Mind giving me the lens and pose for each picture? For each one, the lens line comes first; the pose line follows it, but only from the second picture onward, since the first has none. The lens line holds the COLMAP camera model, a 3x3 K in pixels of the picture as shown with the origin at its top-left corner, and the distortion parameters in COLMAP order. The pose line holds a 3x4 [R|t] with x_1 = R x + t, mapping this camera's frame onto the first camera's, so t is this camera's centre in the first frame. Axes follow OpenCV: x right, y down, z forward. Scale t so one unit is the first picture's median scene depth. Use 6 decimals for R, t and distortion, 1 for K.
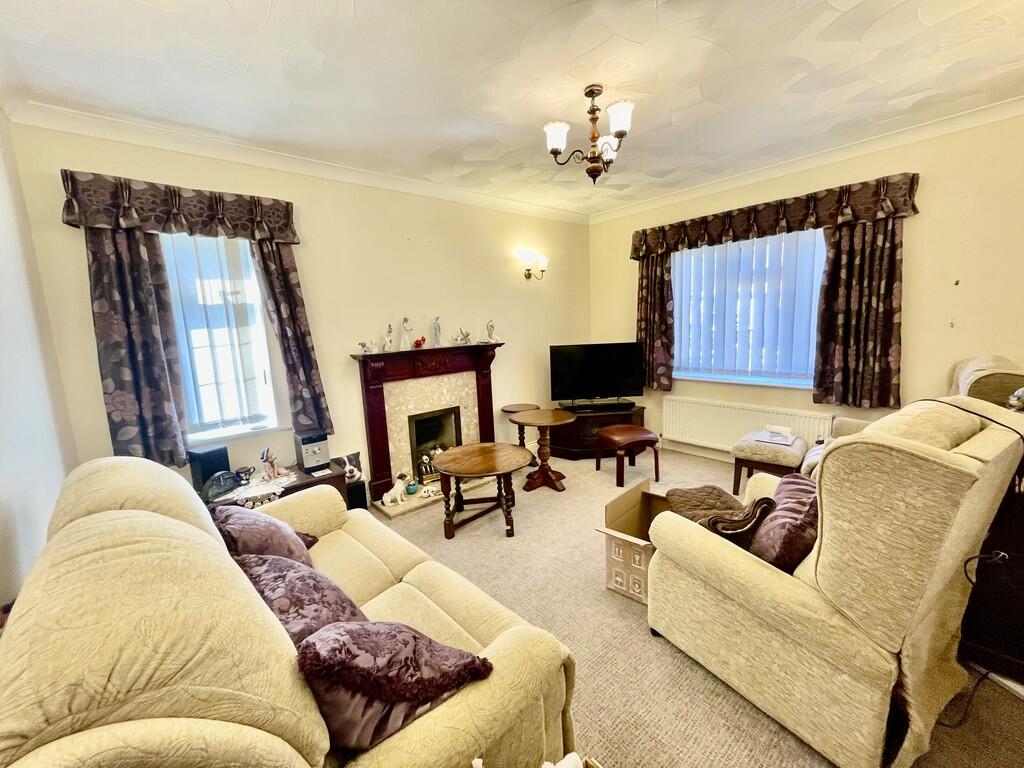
lens RADIAL K [[414.6, 0, 512.0], [0, 414.6, 384.0], [0, 0, 1]] dist [0.000904, 0.000104]
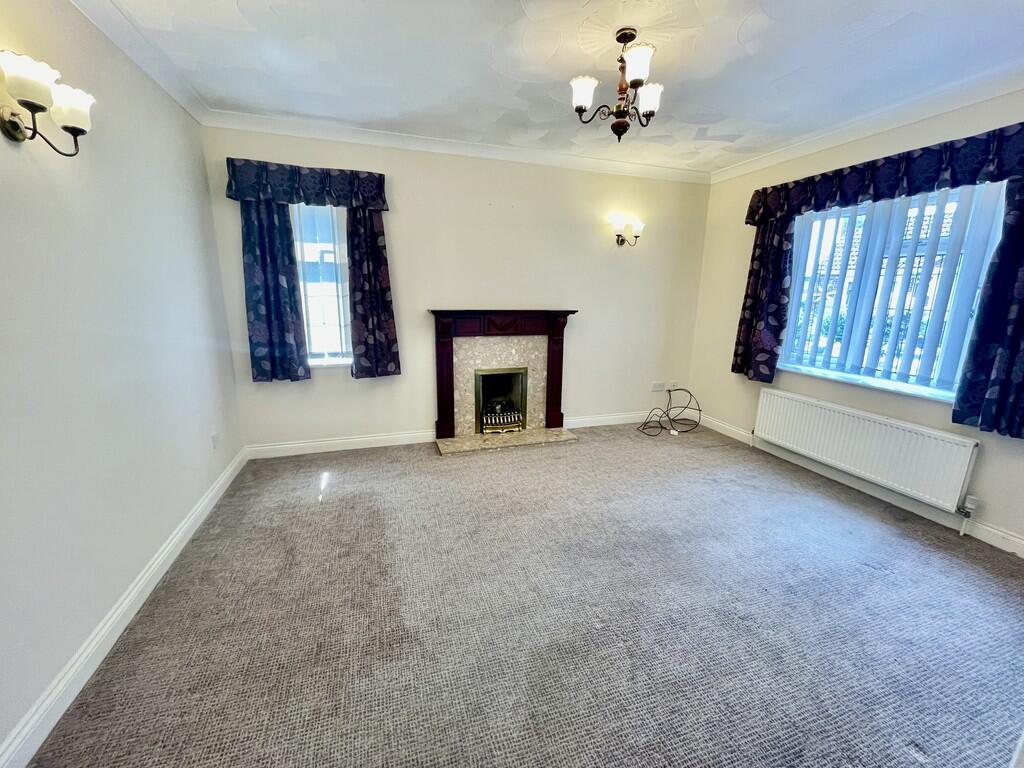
lens RADIAL K [[413.6, 0, 512.0], [0, 413.6, 384.0], [0, 0, 1]] dist [-0.001334, 0.000031]
pose [[0.921305, 0.142064, -0.361961, 0.274272], [-0.113085, 0.988526, 0.100144, -0.007828], [0.372034, -0.051331, 0.926799, 0.017204]]
